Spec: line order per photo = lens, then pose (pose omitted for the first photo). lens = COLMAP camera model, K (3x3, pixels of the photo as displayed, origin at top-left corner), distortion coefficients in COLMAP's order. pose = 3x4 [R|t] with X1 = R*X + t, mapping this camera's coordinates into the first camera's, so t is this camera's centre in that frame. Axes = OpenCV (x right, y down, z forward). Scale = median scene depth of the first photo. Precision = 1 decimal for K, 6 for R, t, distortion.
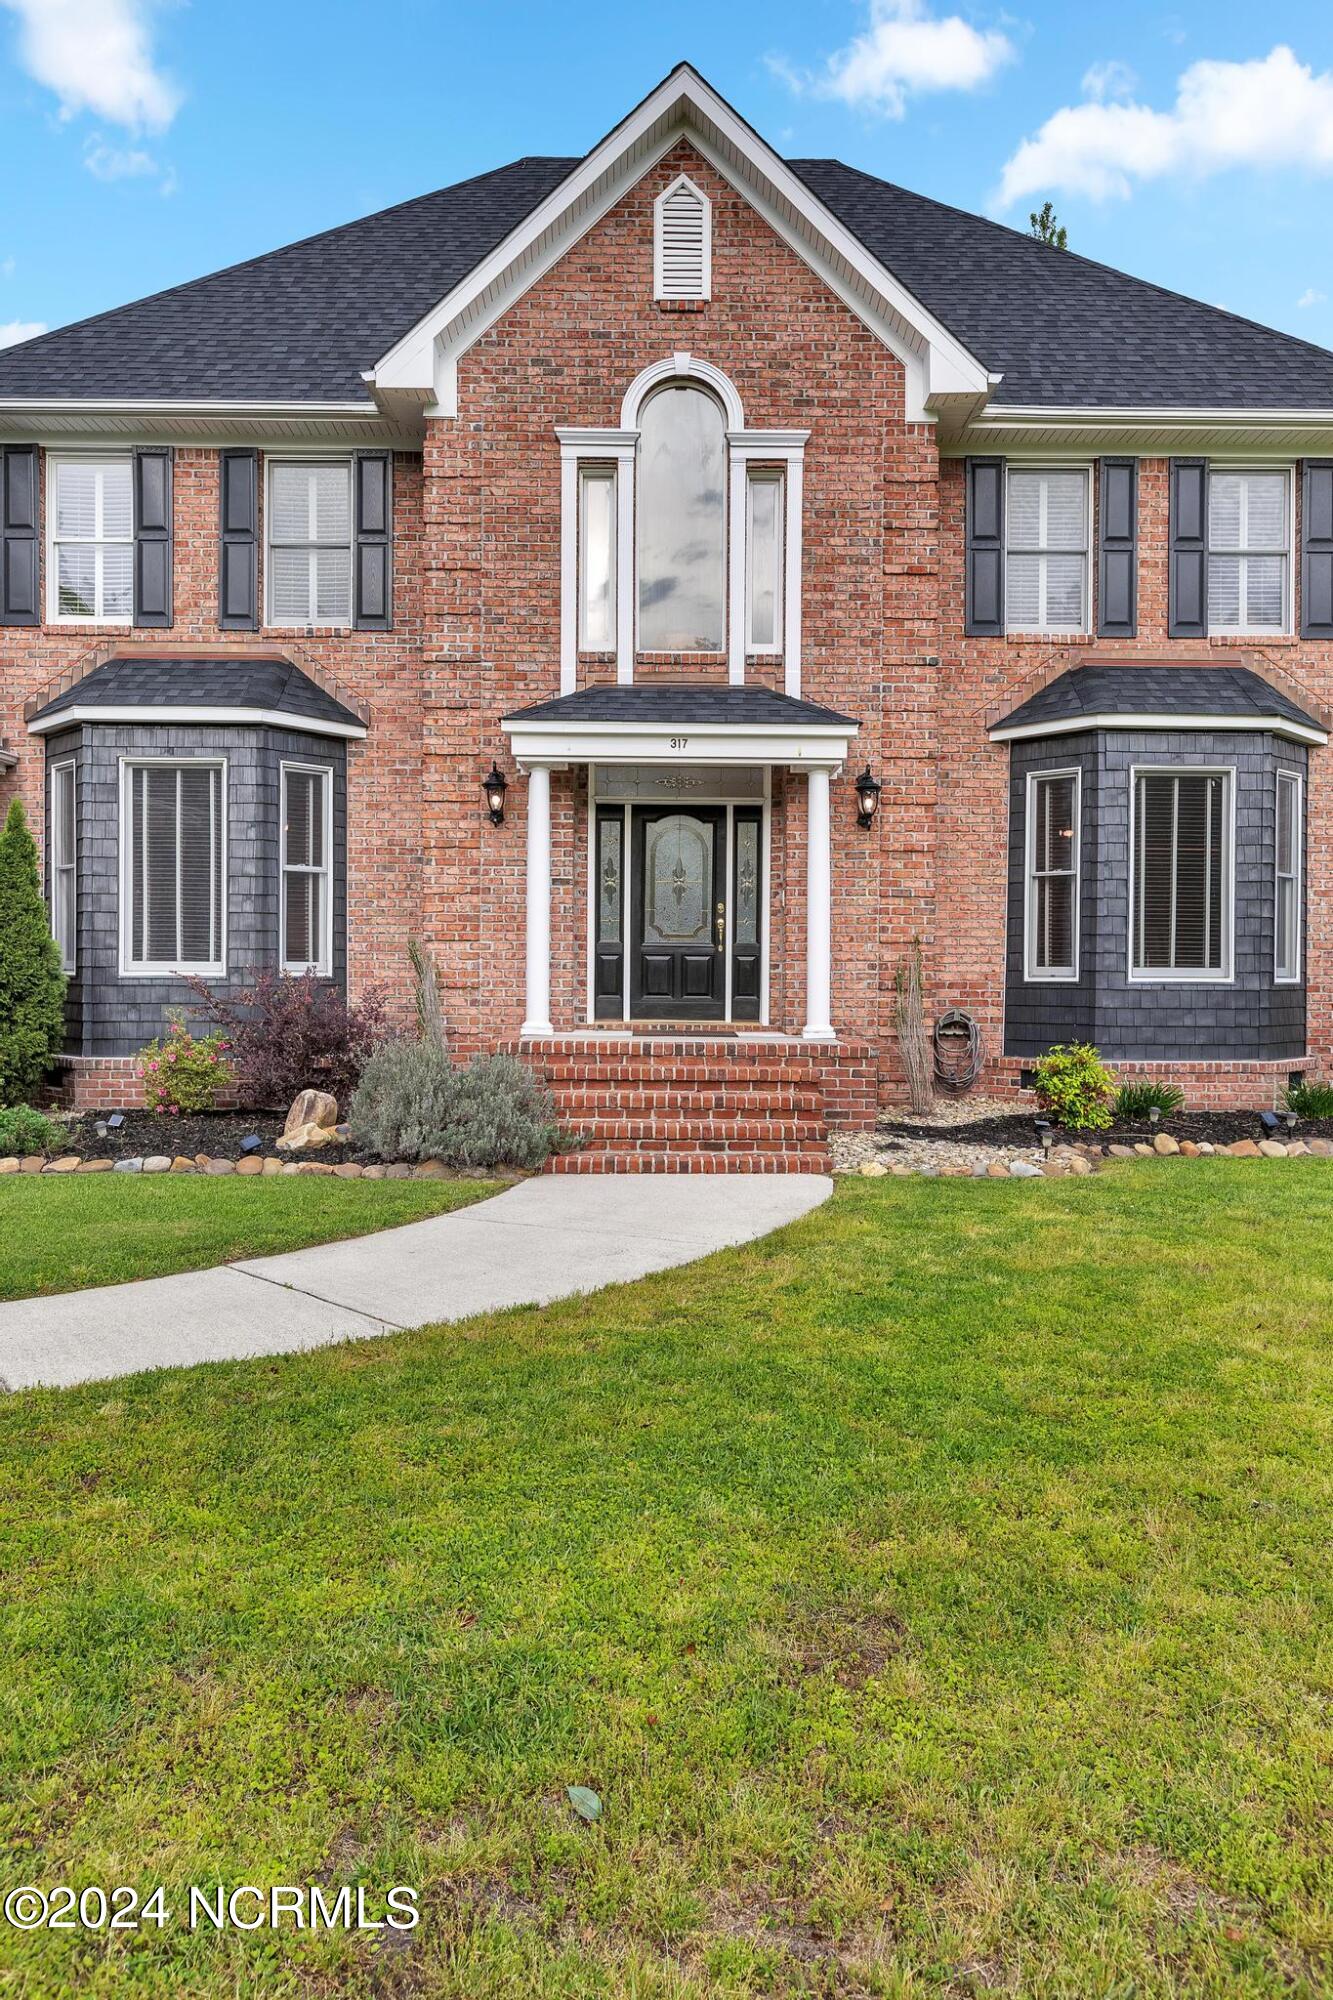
lens RADIAL K [[1426.7, 0, 676.8], [0, 1426.7, 1037.6], [0, 0, 1]] dist [0.023610, 0.001321]
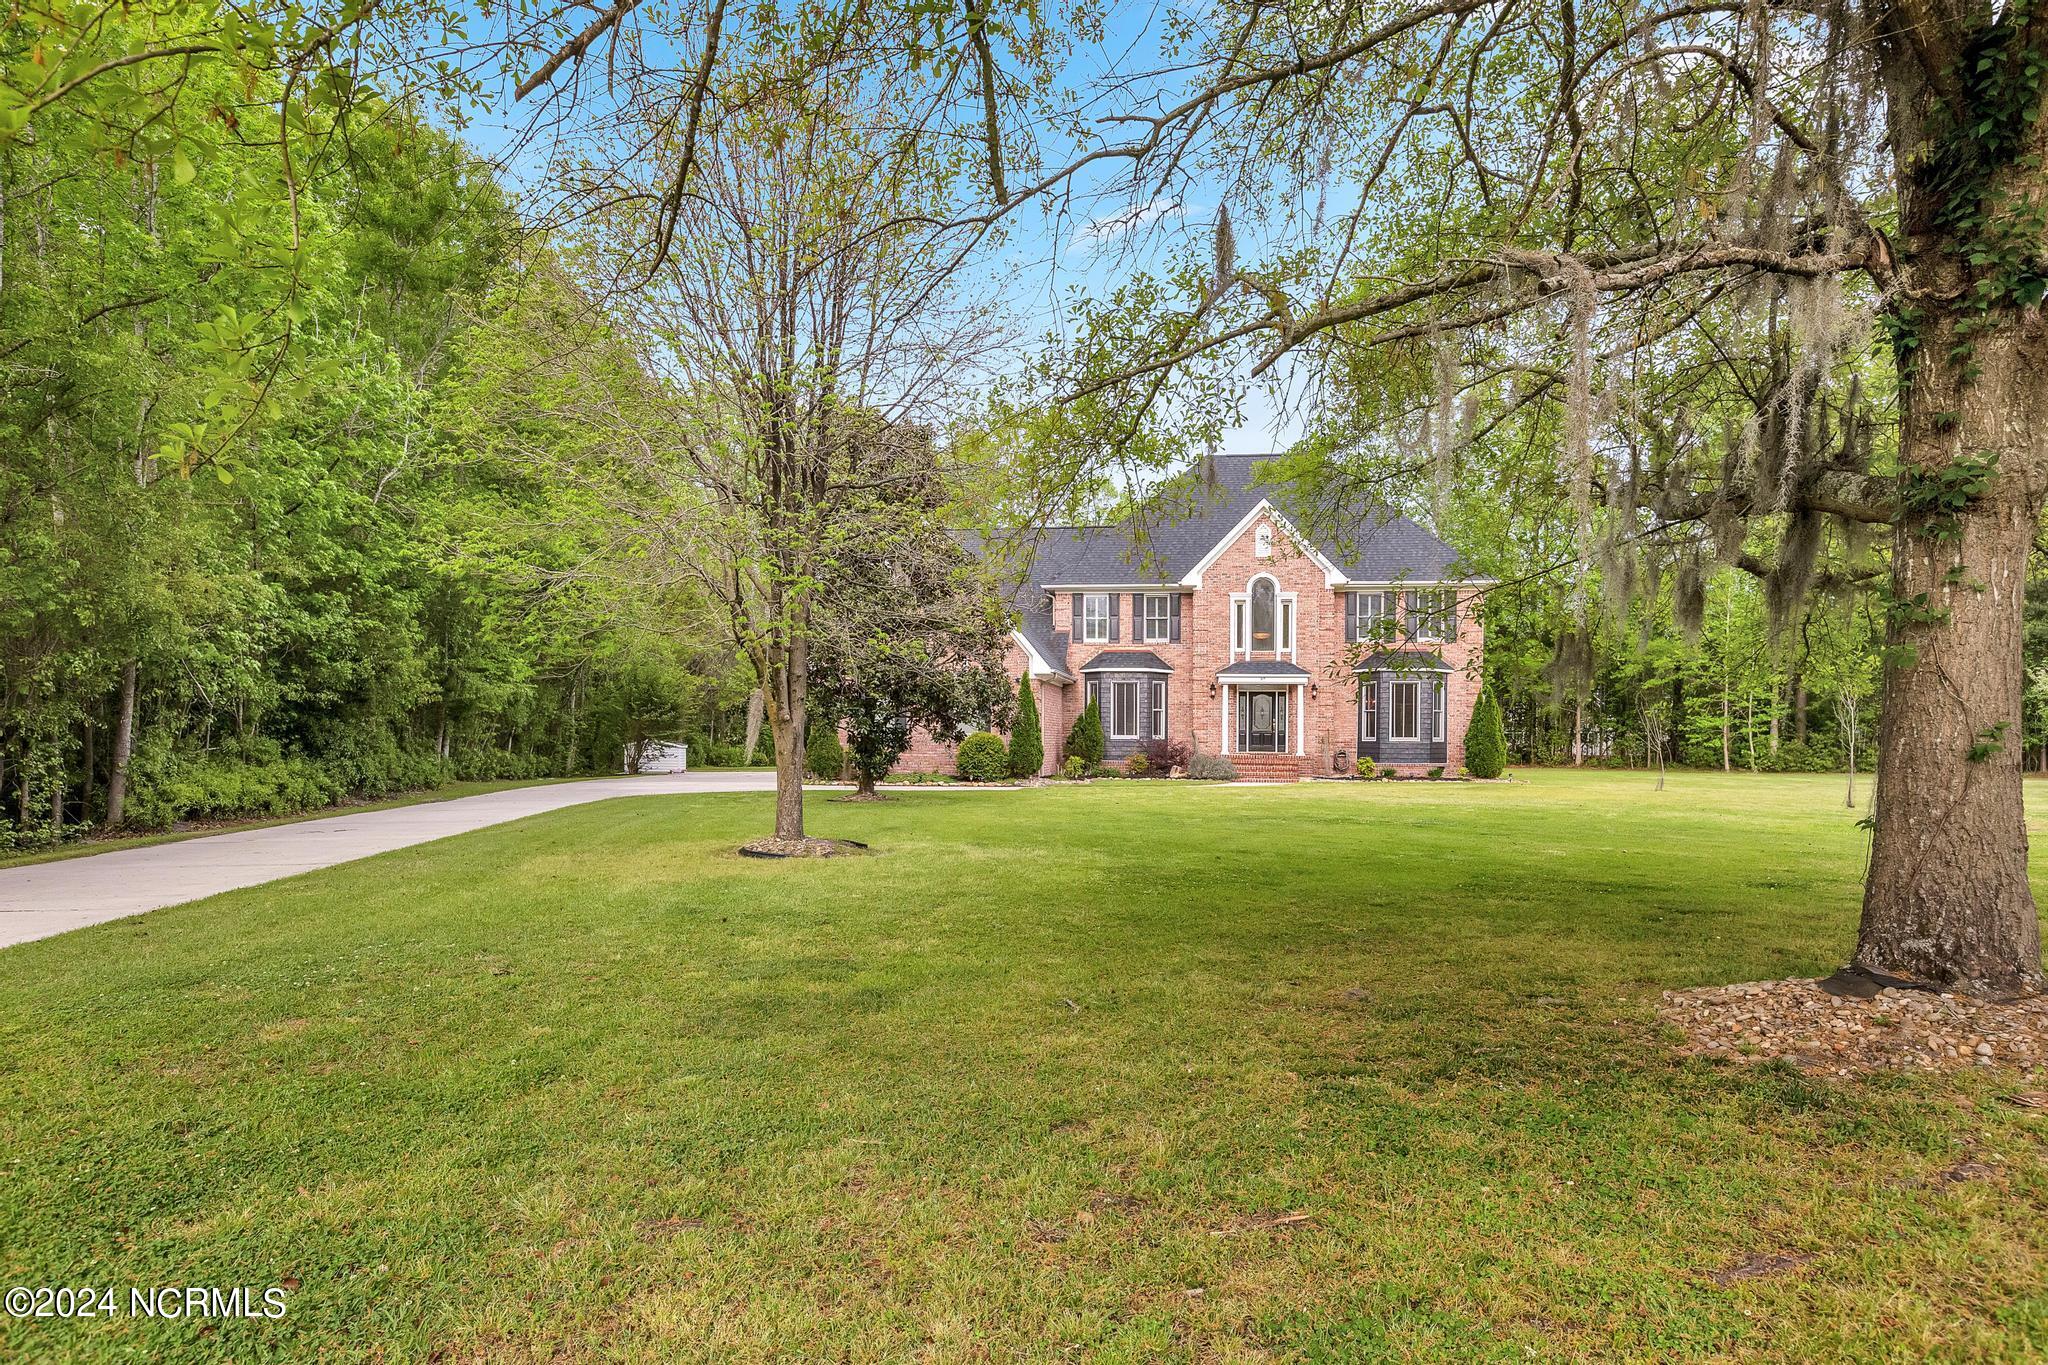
lens RADIAL K [[1410.9, 0, 1052.3], [0, 1410.9, 736.7], [0, 0, 1]] dist [0.058160, -0.001575]
pose [[0.993916, 0.001270, -0.110134, -0.135275], [-0.006832, 0.998719, -0.050139, 0.135508], [0.109929, 0.050587, 0.992651, -2.658223]]
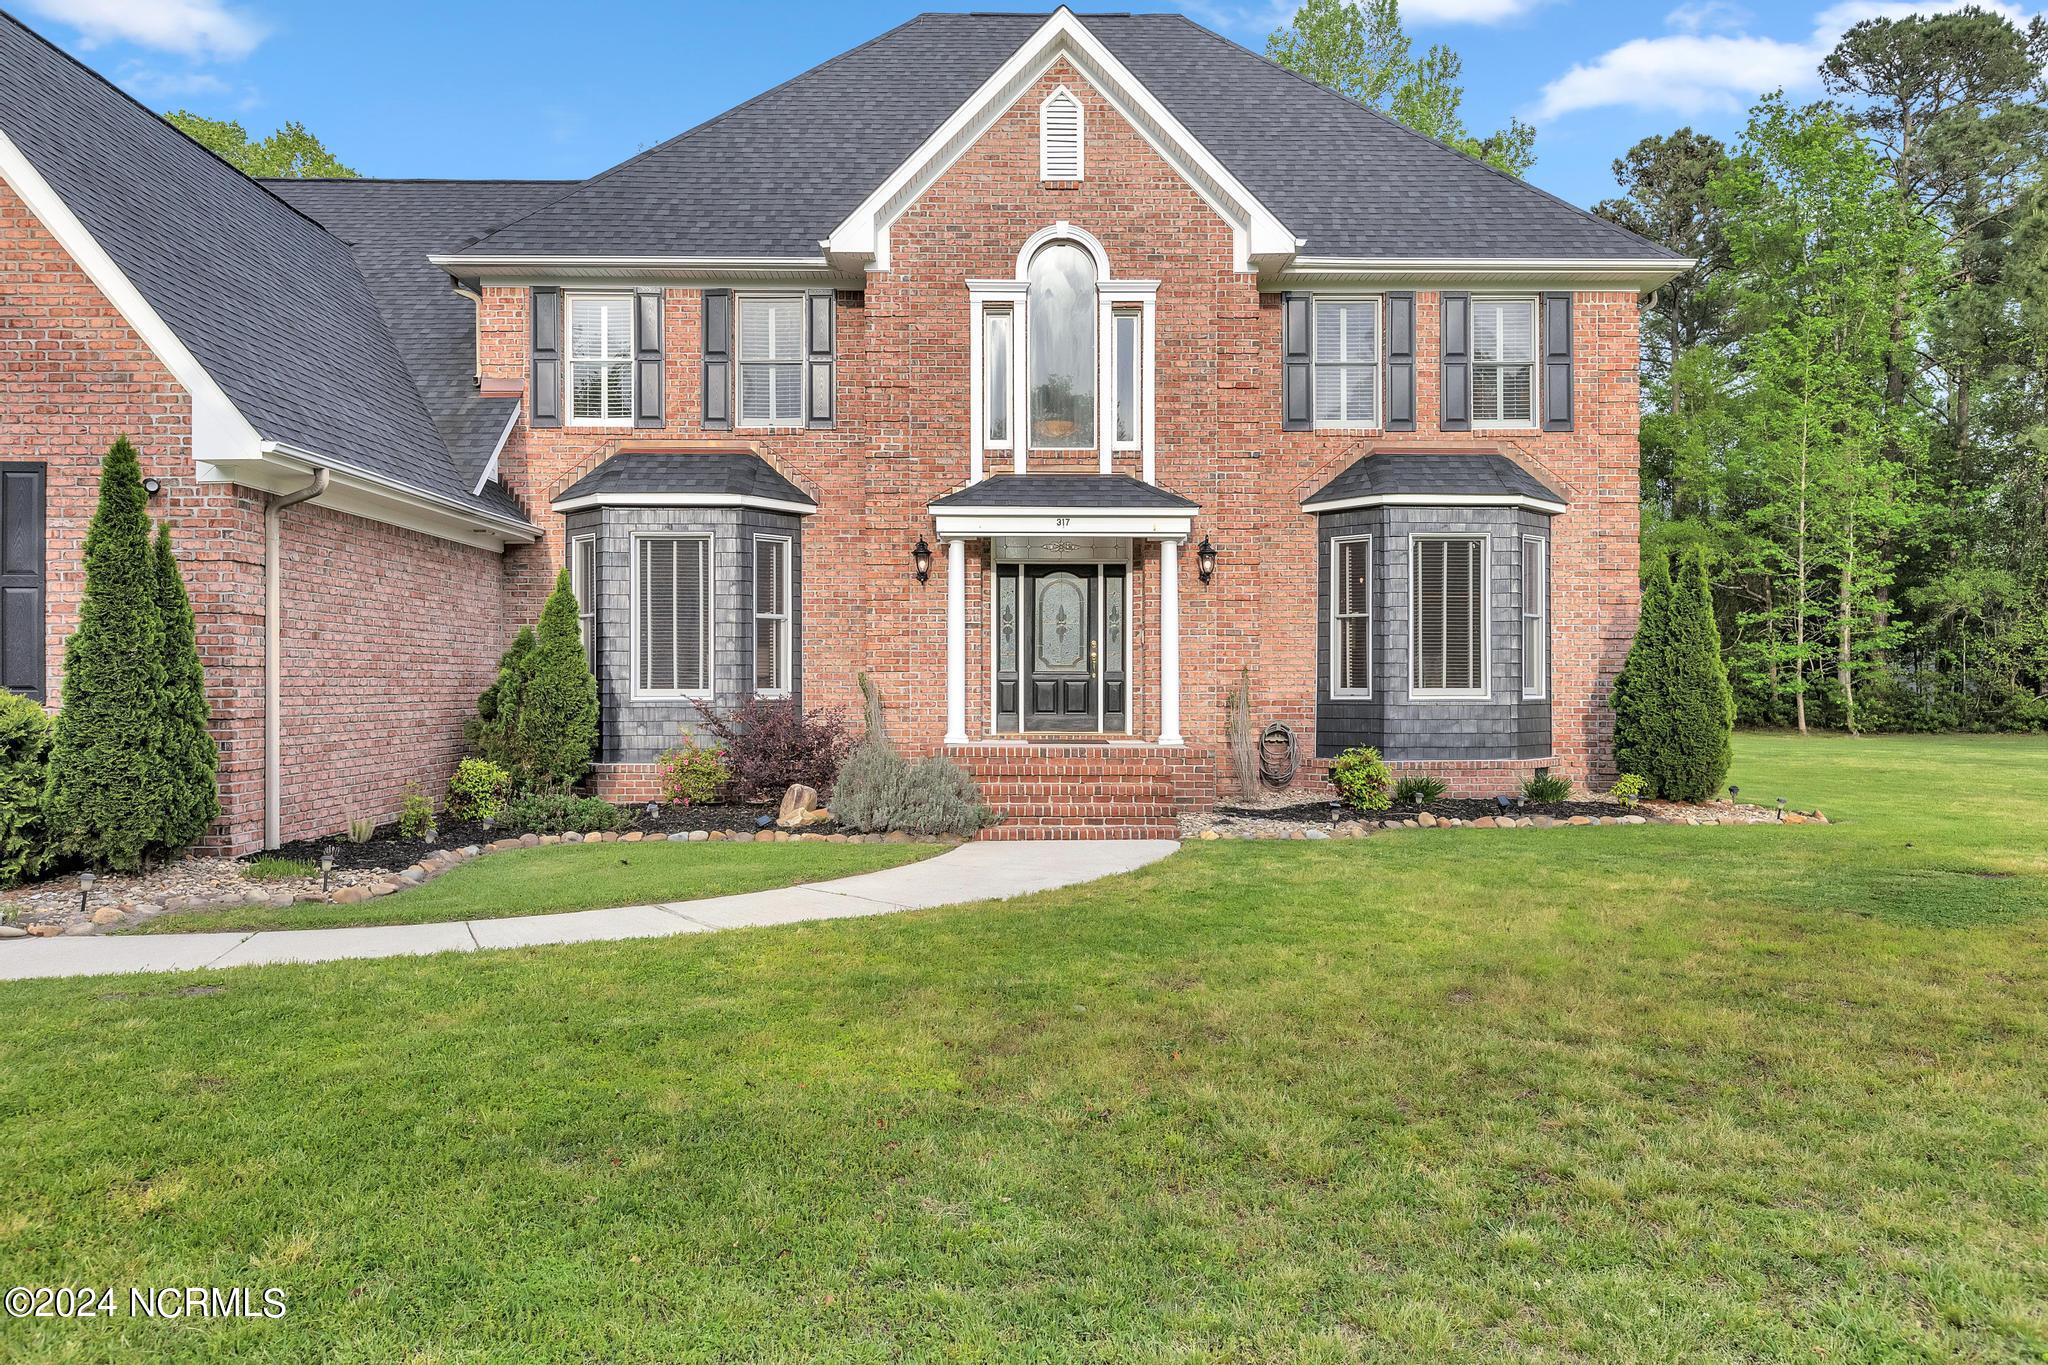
lens RADIAL K [[1410.9, 0, 1052.3], [0, 1410.9, 736.7], [0, 0, 1]] dist [0.058160, -0.001575]
pose [[0.999901, -0.007647, 0.011846, -0.023813], [0.007768, 0.999917, -0.010265, 0.005690], [-0.011767, 0.010356, 0.999877, -0.284653]]
